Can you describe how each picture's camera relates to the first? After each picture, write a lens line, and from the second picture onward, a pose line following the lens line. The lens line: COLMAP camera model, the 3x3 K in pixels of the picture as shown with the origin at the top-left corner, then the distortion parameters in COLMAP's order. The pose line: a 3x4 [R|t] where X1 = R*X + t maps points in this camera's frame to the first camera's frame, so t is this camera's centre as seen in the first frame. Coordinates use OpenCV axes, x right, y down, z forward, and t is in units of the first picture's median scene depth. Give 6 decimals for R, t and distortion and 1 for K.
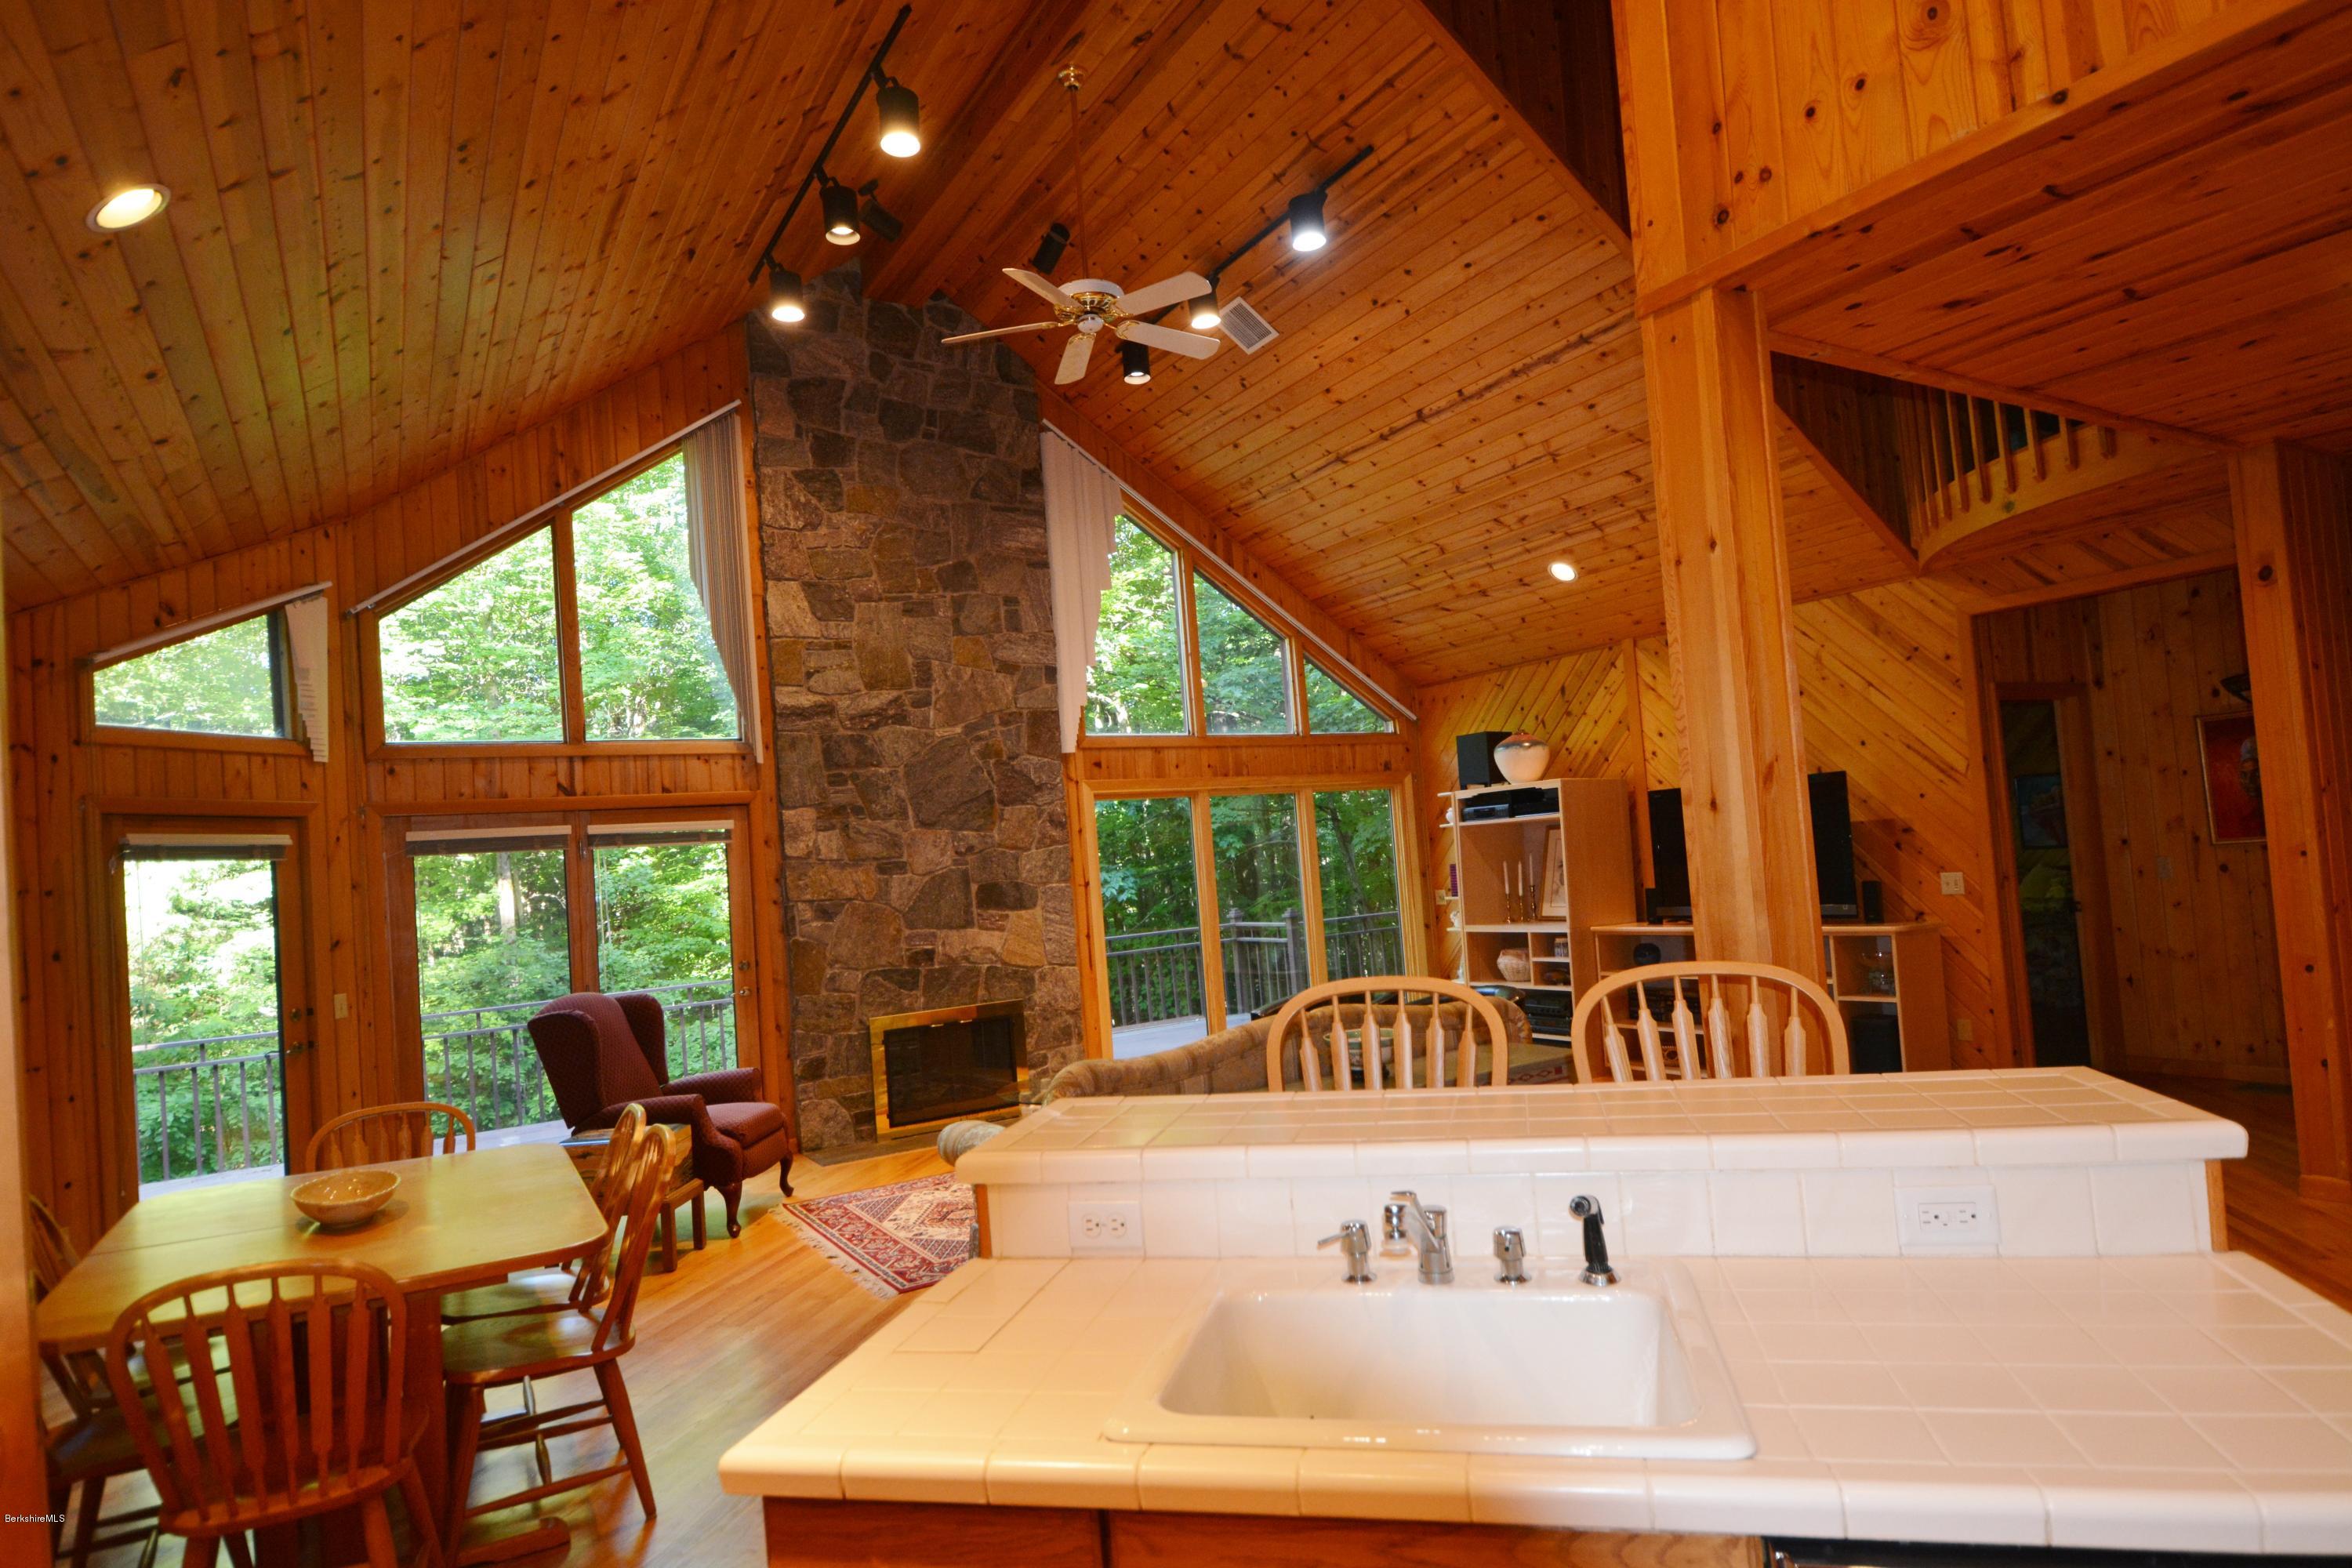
lens RADIAL K [[1296.7, 0, 1195.6], [0, 1296.7, 806.3], [0, 0, 1]] dist [0.020950, -0.025452]
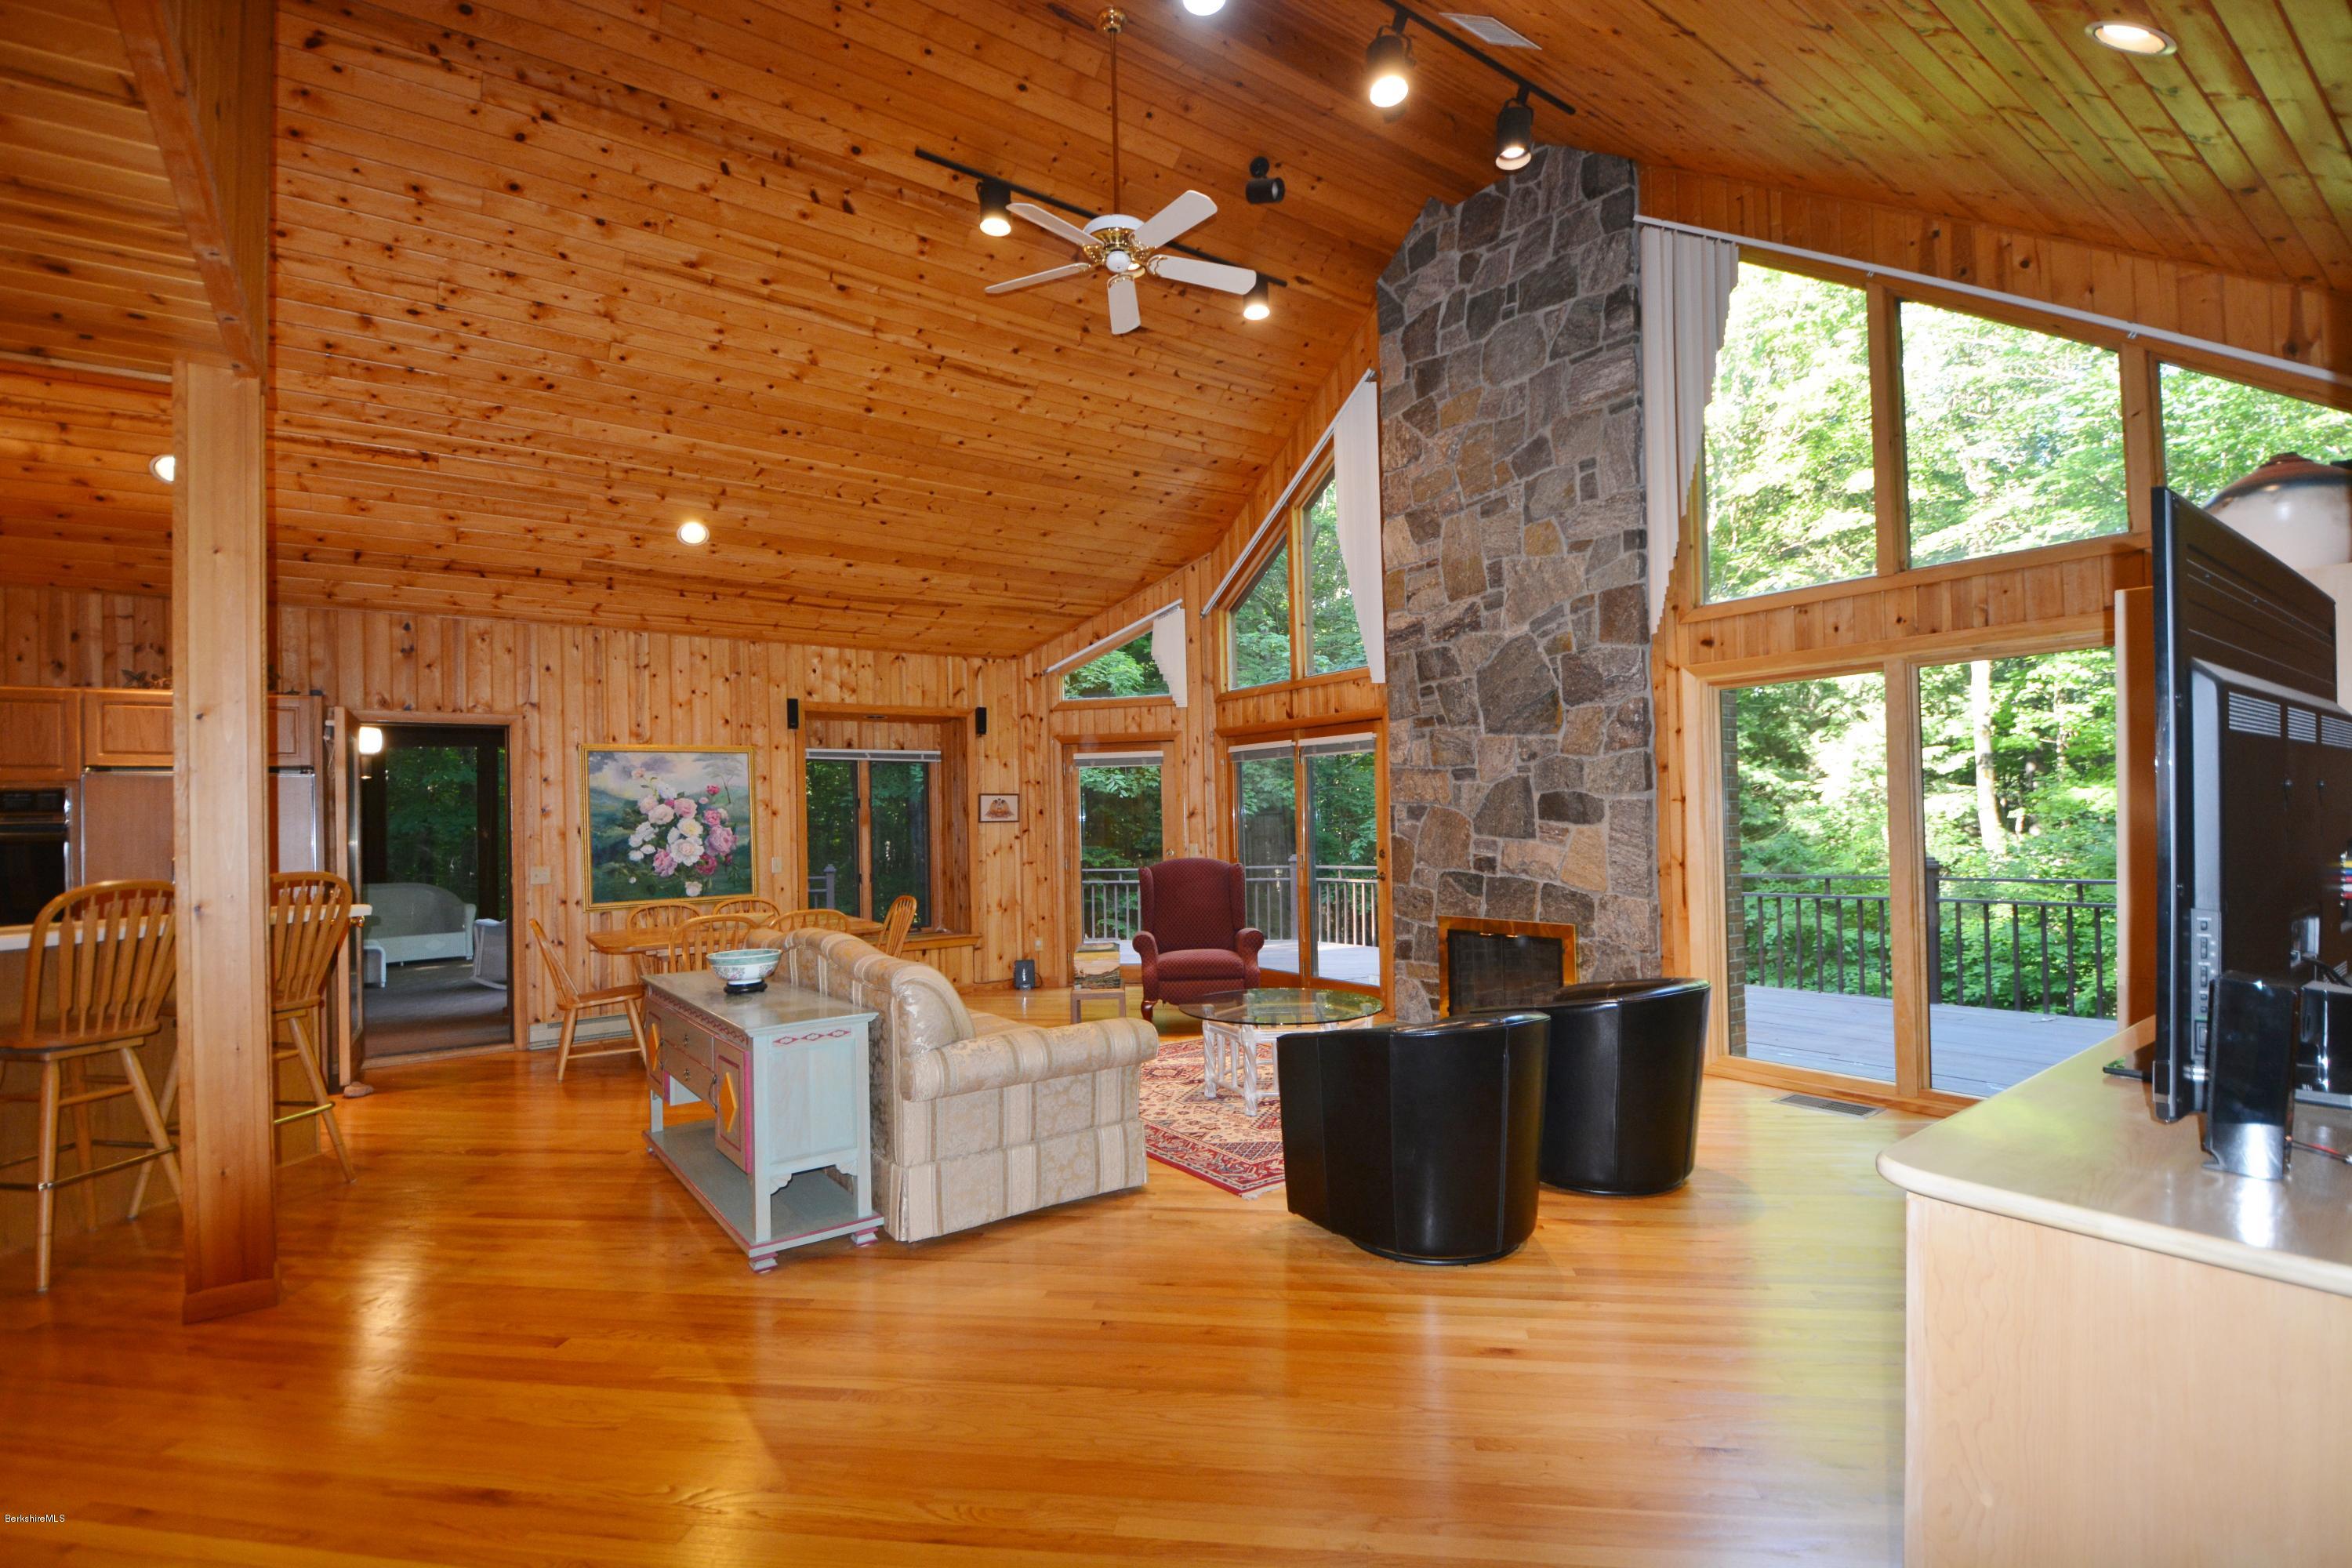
lens RADIAL K [[1085.6, 0, 1188.5], [0, 1085.6, 806.5], [0, 0, 1]] dist [0.021519, -0.026902]
pose [[0.076811, 0.057134, -0.995407, 0.600904], [0.059802, 0.996295, 0.061800, 0.006635], [0.995251, -0.064274, 0.073110, 0.713860]]
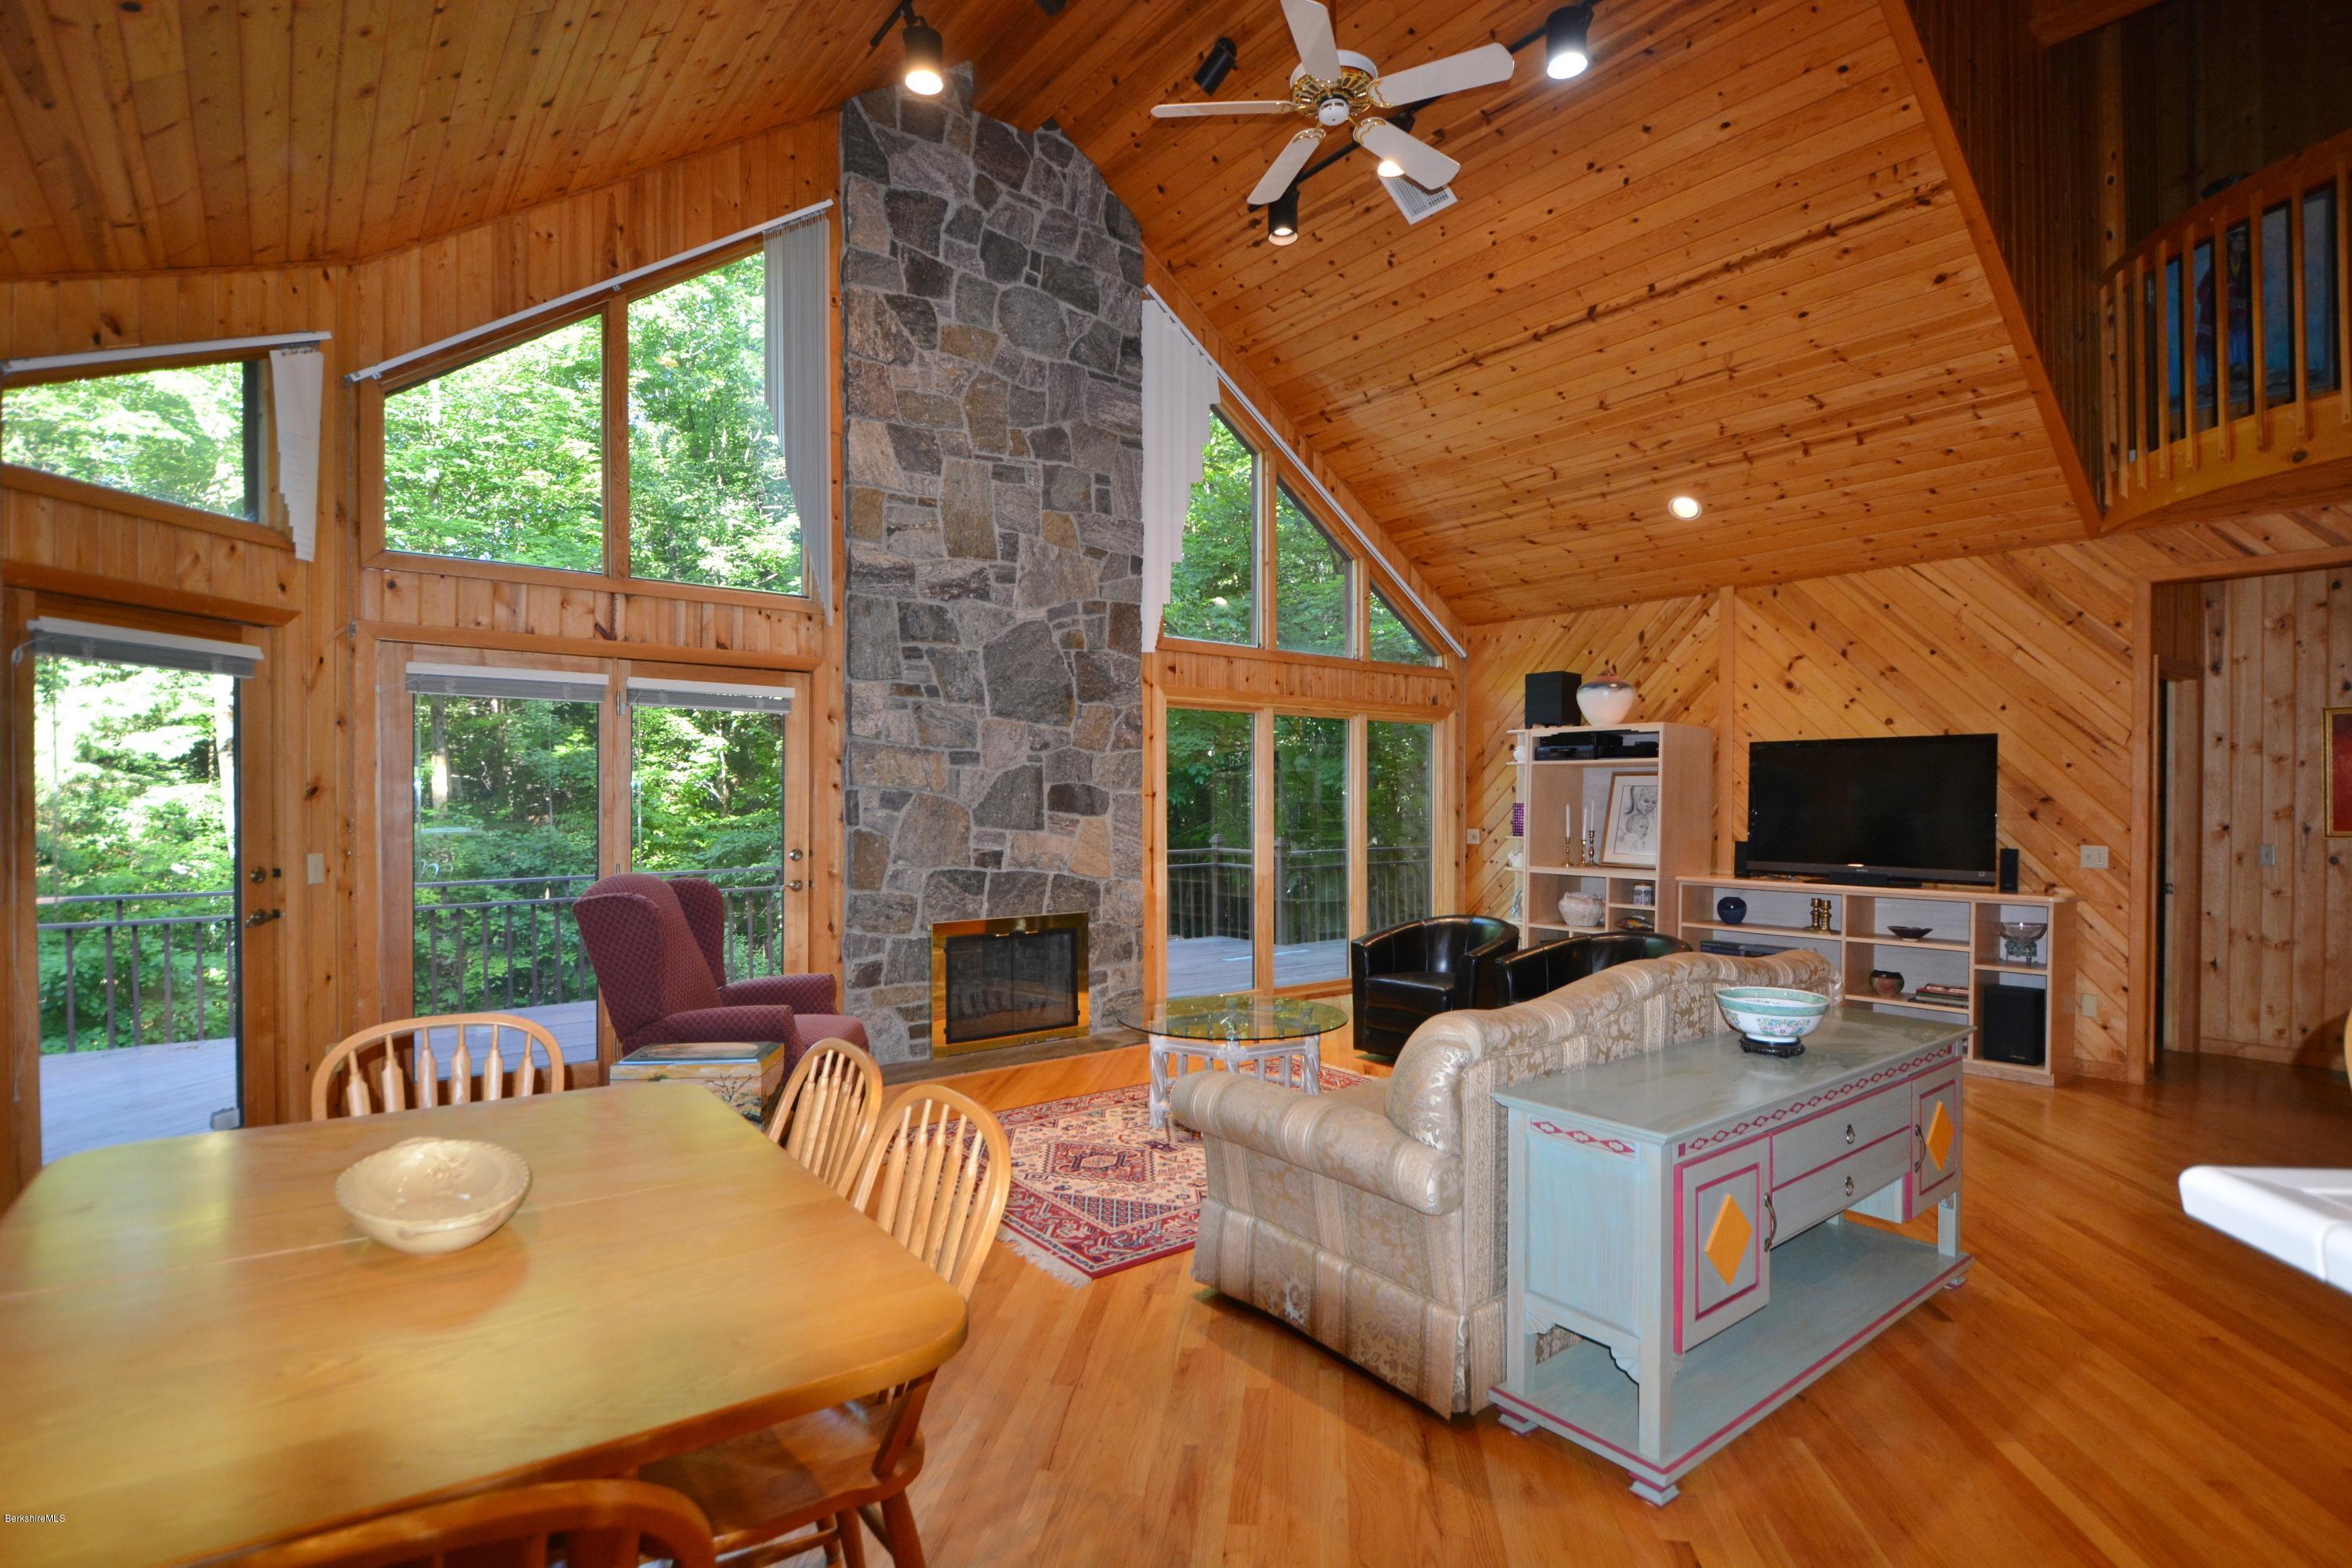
lens RADIAL K [[1136.6, 0, 1191.9], [0, 1136.6, 804.4], [0, 0, 1]] dist [0.023652, -0.029739]
pose [[0.990799, 0.075205, 0.112524, -0.162655], [-0.080370, 0.995876, 0.042085, 0.033077], [-0.108895, -0.050742, 0.992757, 0.196179]]
